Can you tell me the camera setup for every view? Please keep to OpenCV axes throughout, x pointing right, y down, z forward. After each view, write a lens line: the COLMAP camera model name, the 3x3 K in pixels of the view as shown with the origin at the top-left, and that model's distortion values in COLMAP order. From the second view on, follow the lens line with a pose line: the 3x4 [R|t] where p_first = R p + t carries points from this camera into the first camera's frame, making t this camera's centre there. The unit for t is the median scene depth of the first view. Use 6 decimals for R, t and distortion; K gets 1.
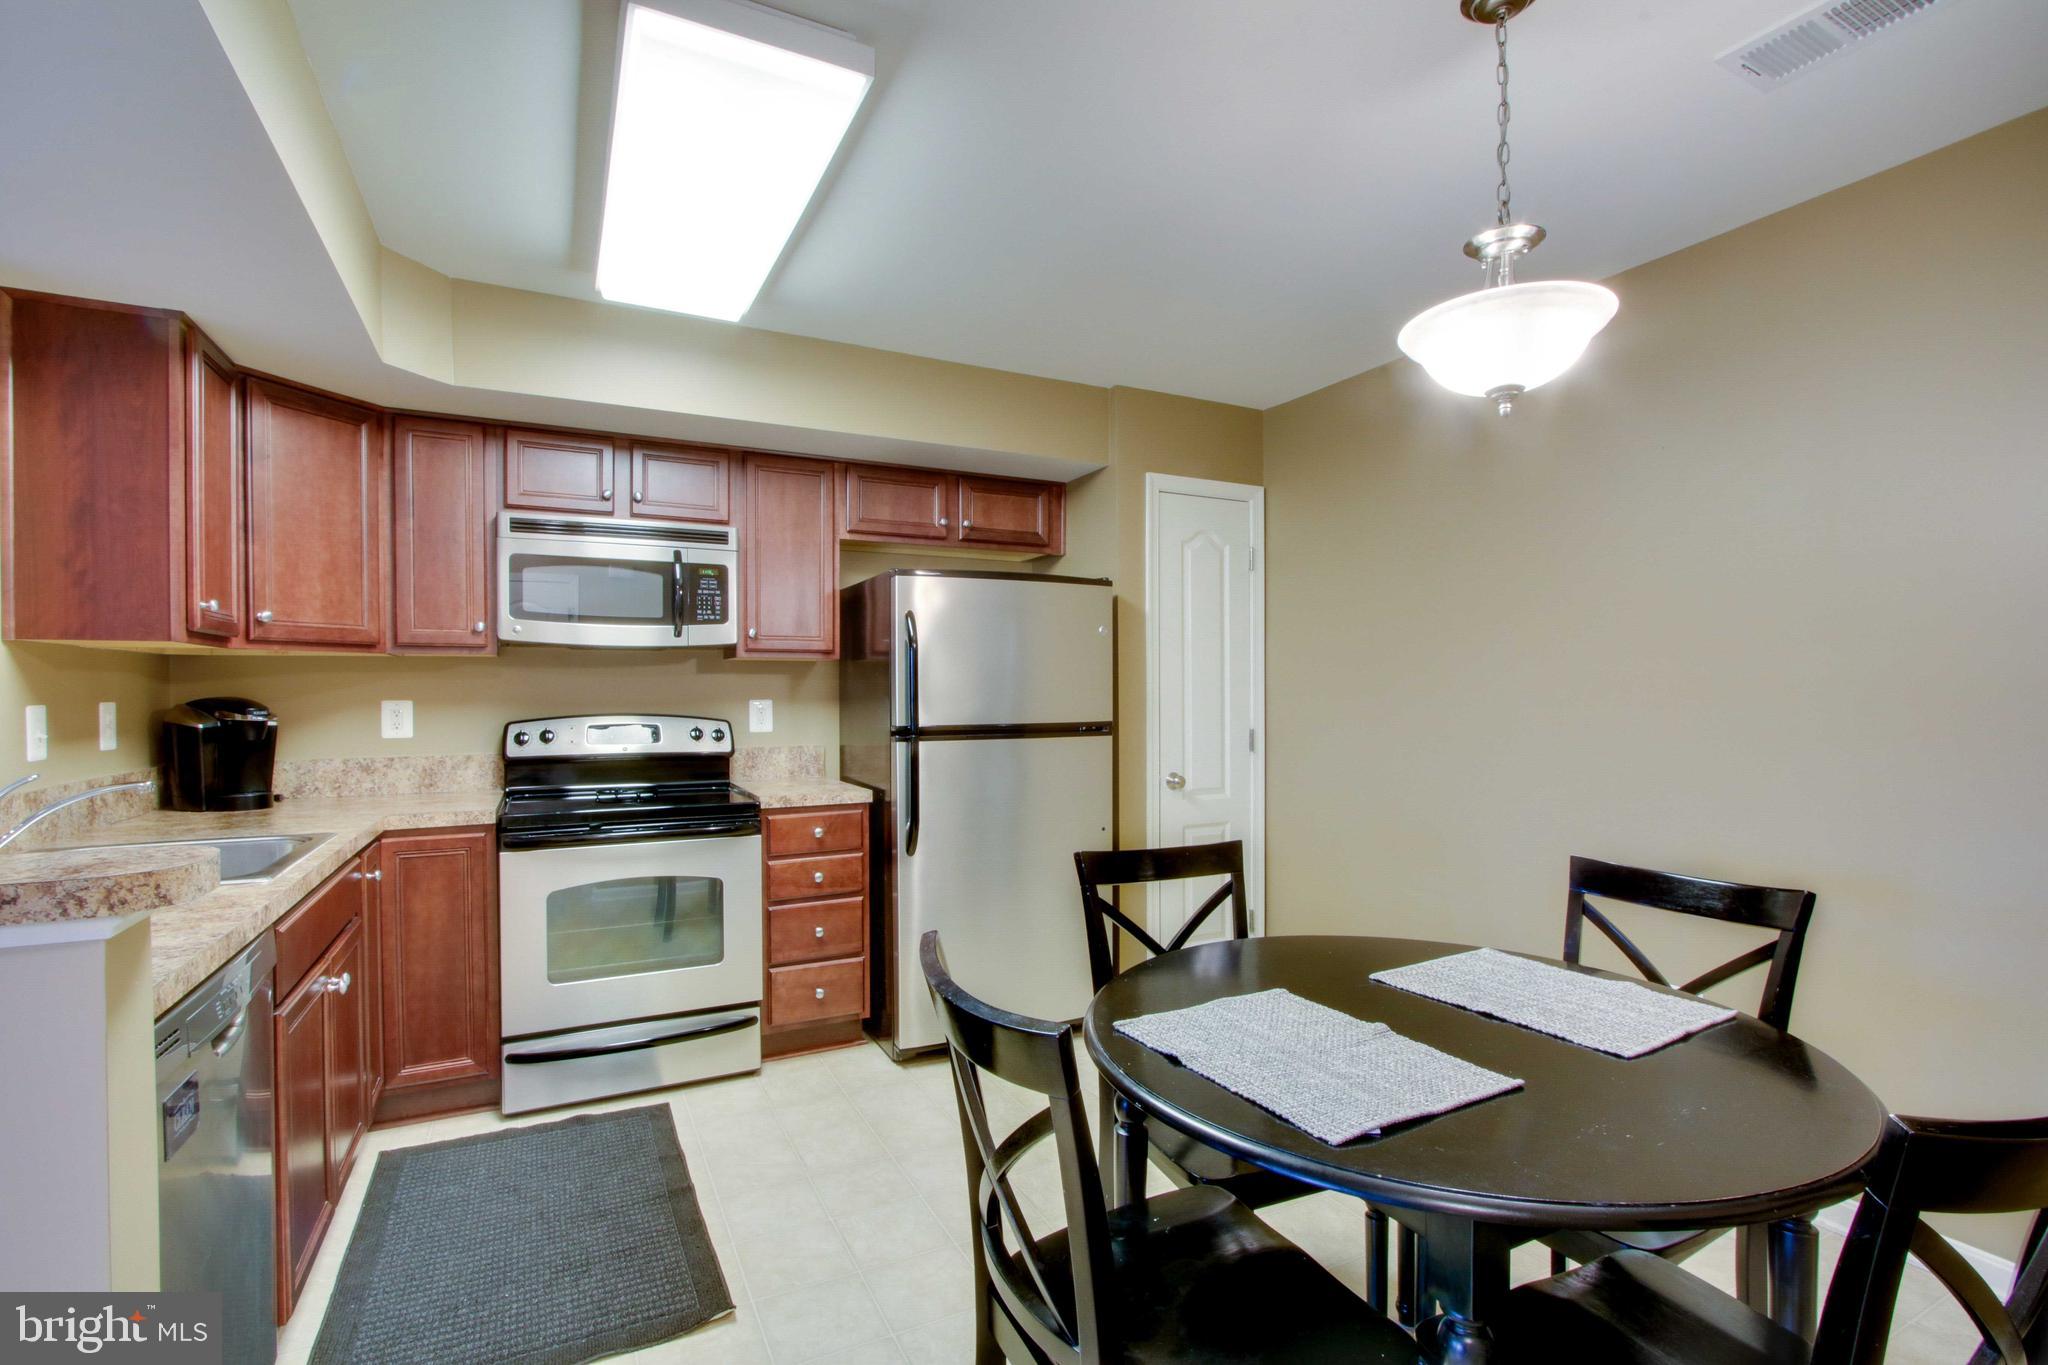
lens RADIAL K [[939.8, 0, 1028.6], [0, 939.8, 695.5], [0, 0, 1]] dist [-0.019870, 0.003780]
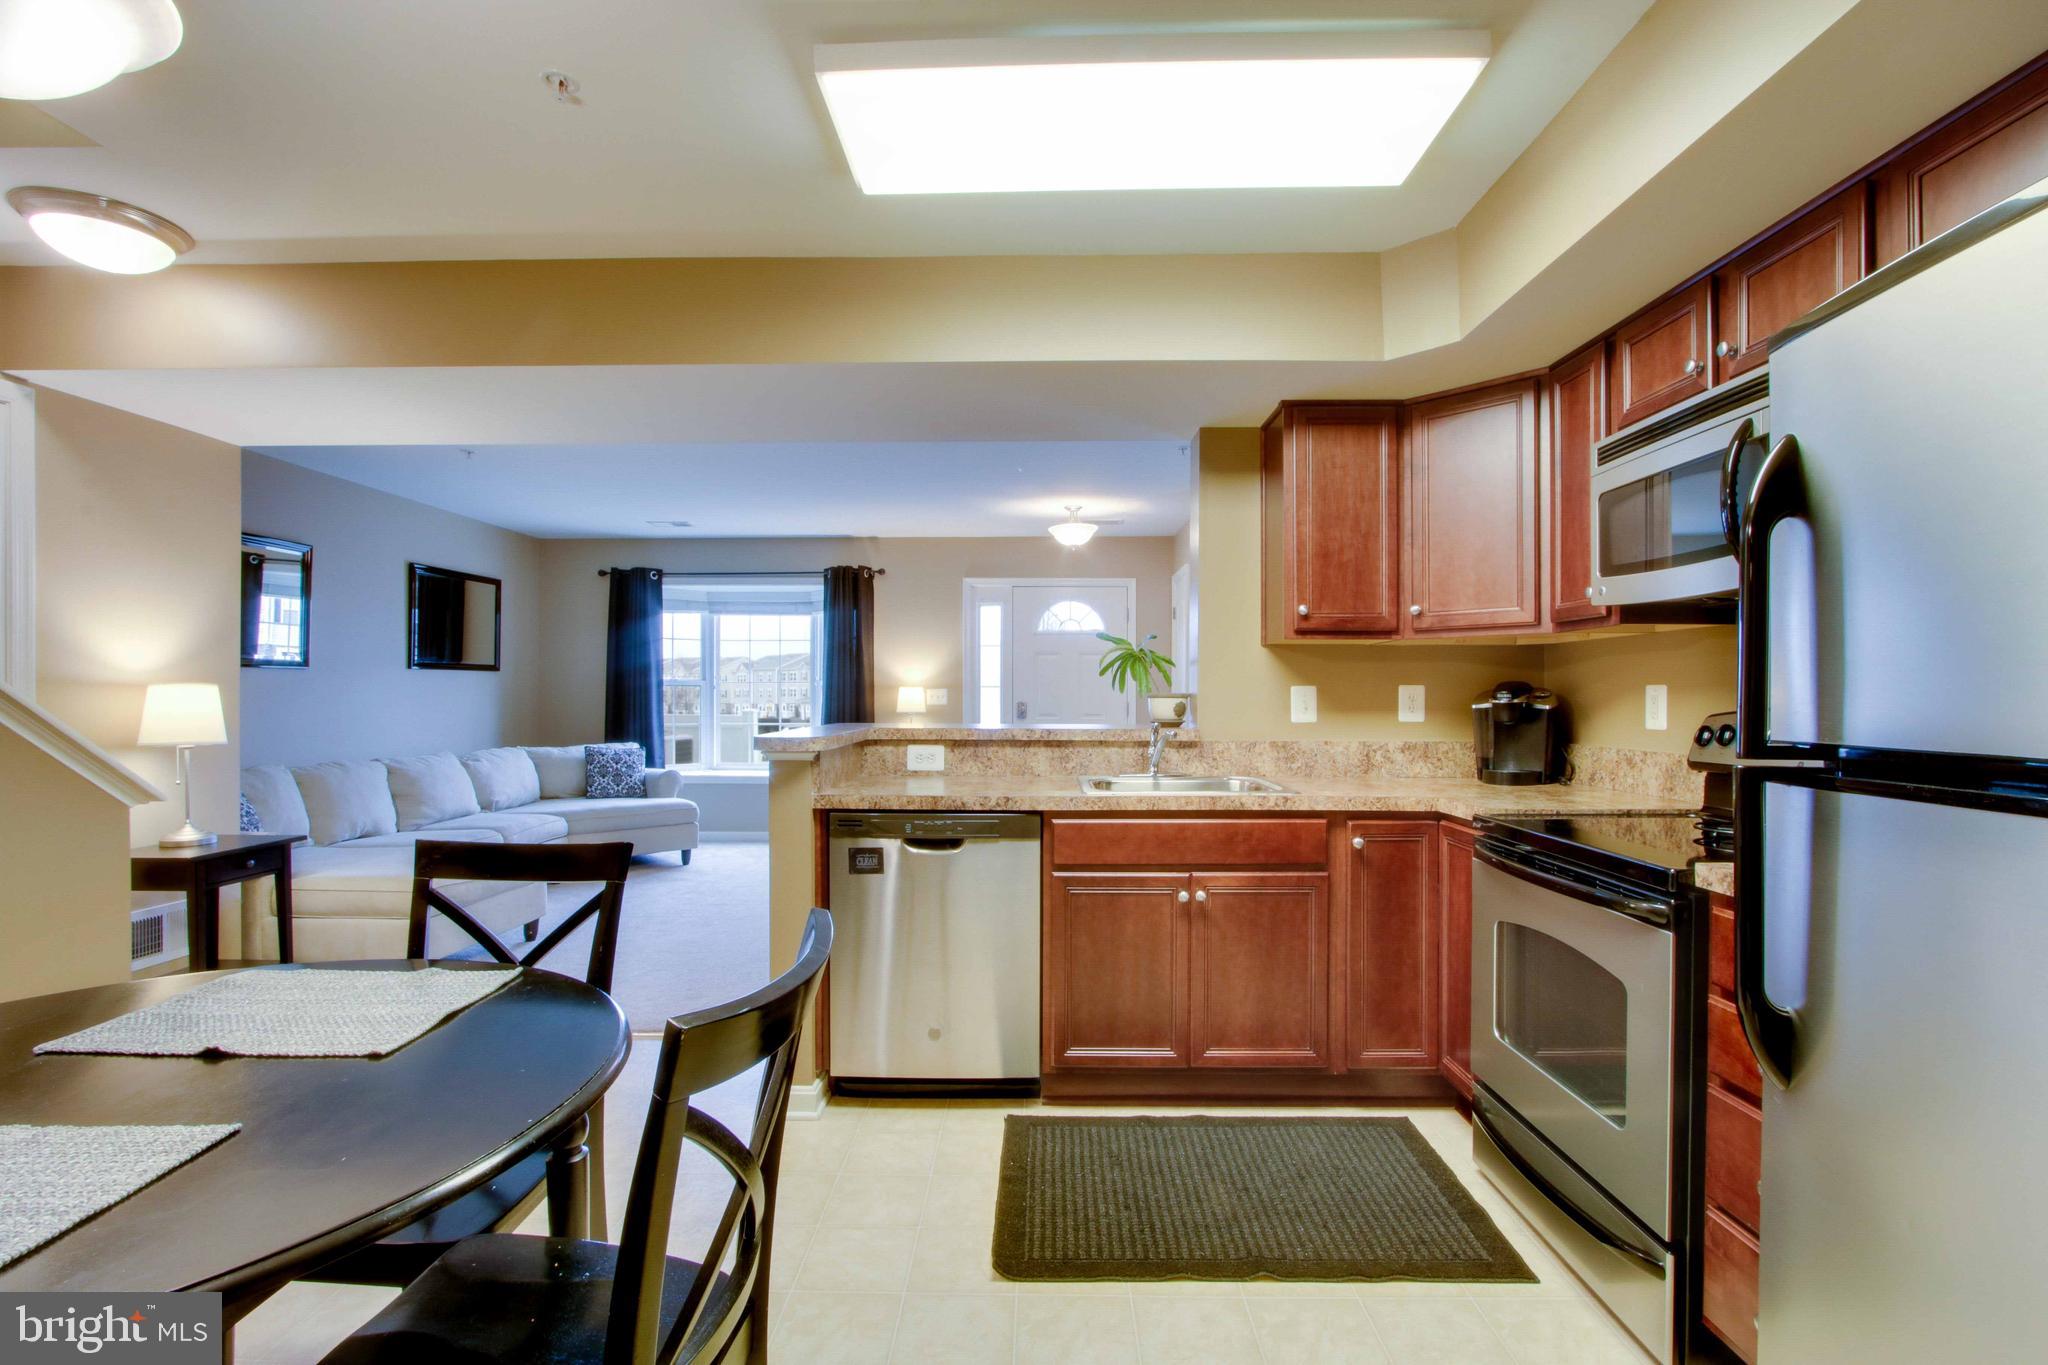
lens RADIAL K [[939.8, 0, 1028.2], [0, 939.8, 698.1], [0, 0, 1]] dist [-0.019870, 0.003780]
pose [[-0.467502, 0.005727, -0.883973, 0.333111], [-0.004461, 0.999951, 0.008838, 0.012618], [0.883981, 0.008075, -0.467454, 0.909604]]
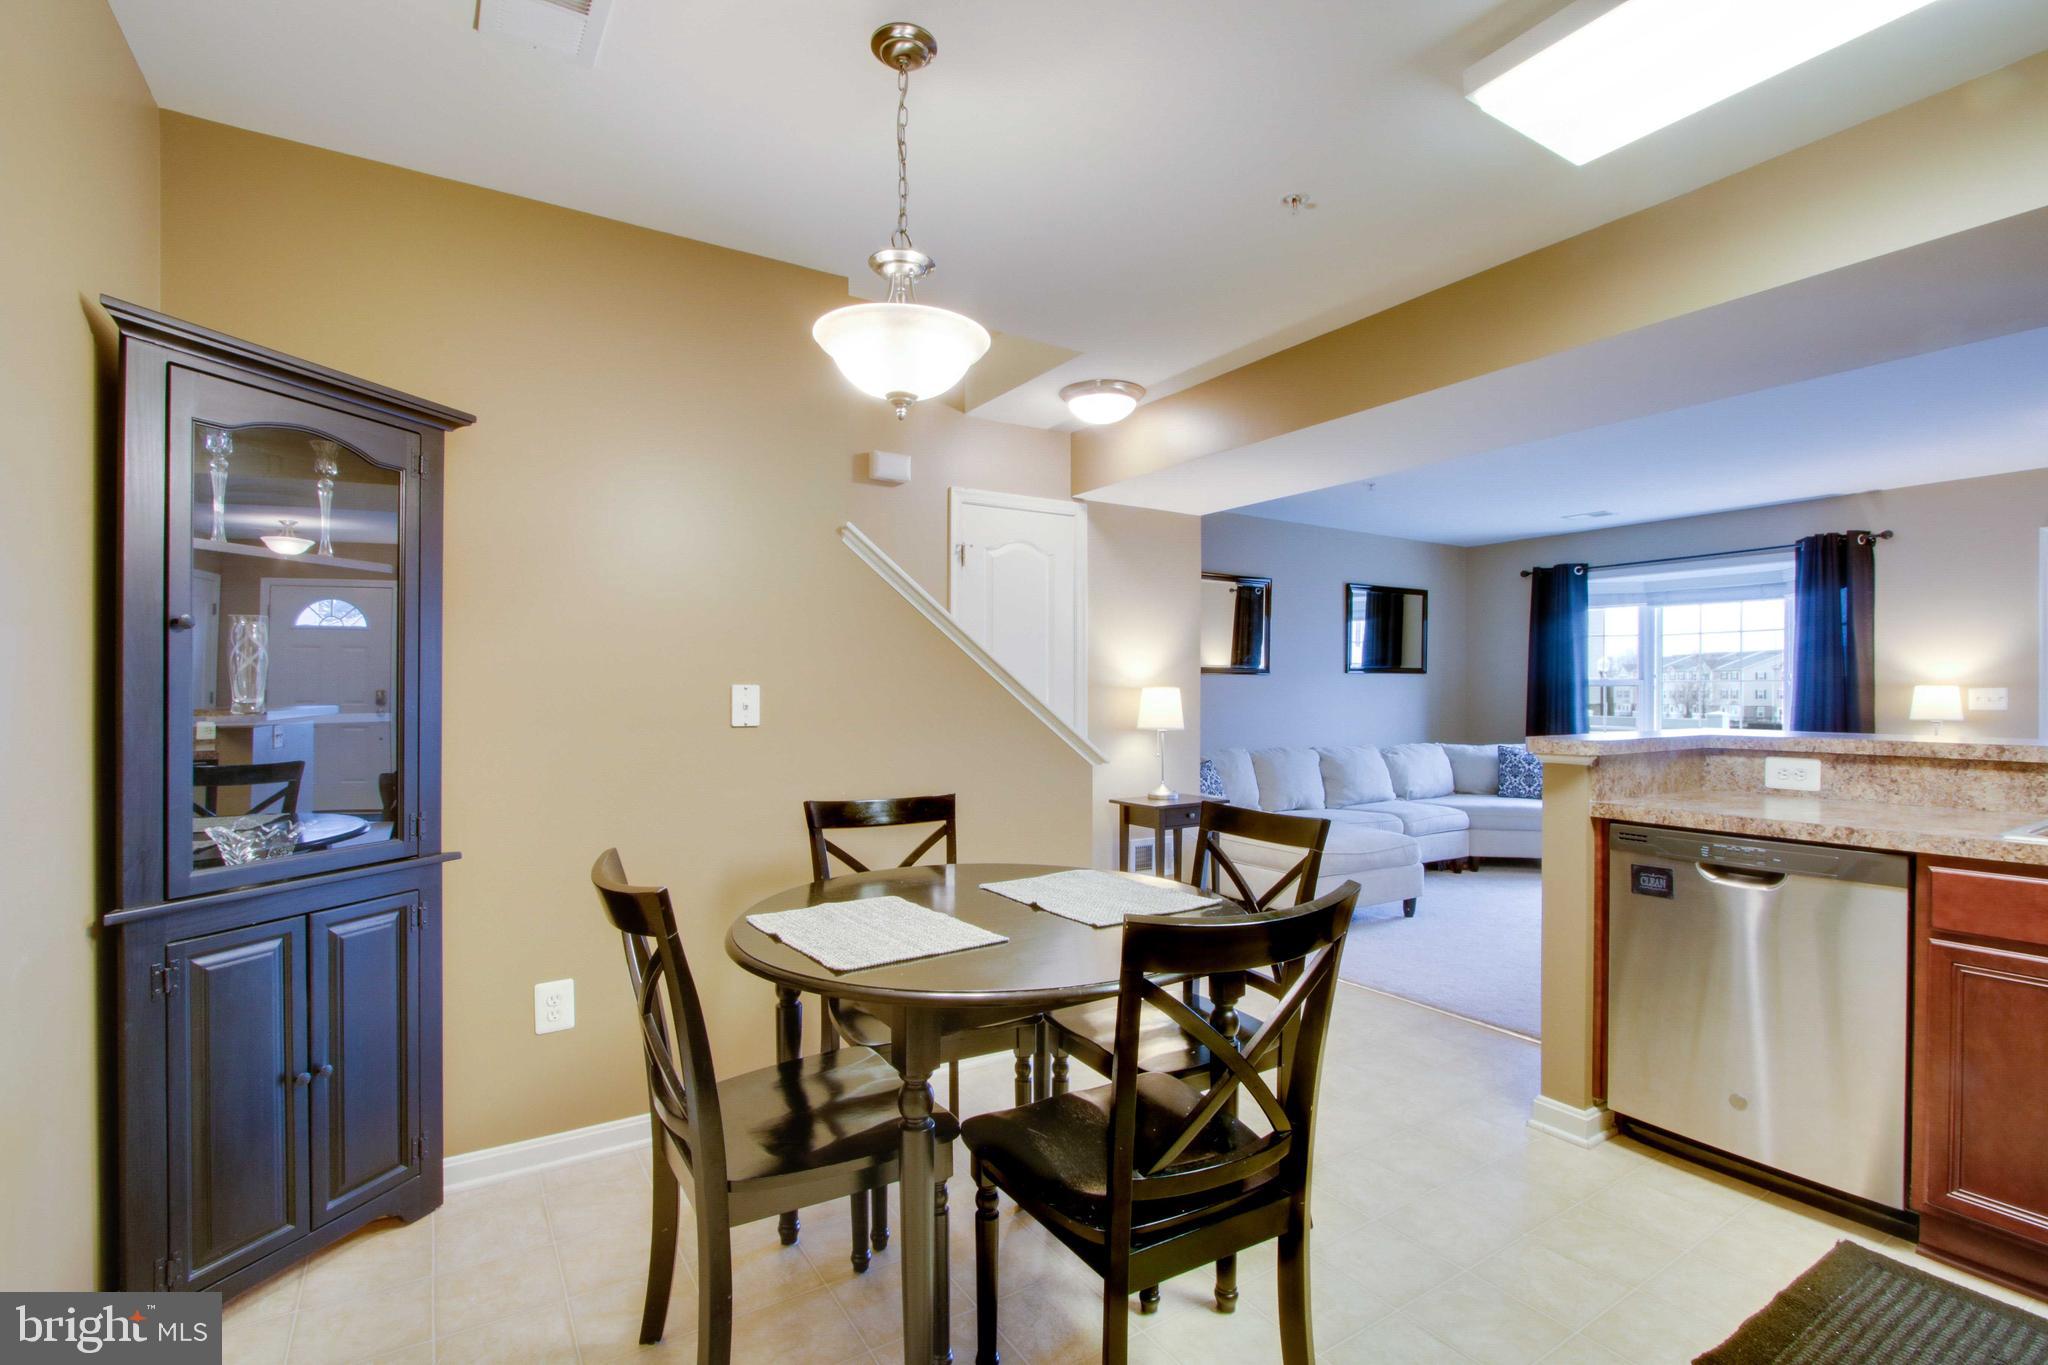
lens RADIAL K [[939.8, 0, 1030.5], [0, 939.8, 692.6], [0, 0, 1]] dist [-0.019870, 0.003780]
pose [[-0.995083, 0.000367, -0.099043, 0.230494], [-0.000106, 0.999989, 0.004765, 0.011853], [0.099044, 0.004753, -0.995072, 1.075385]]
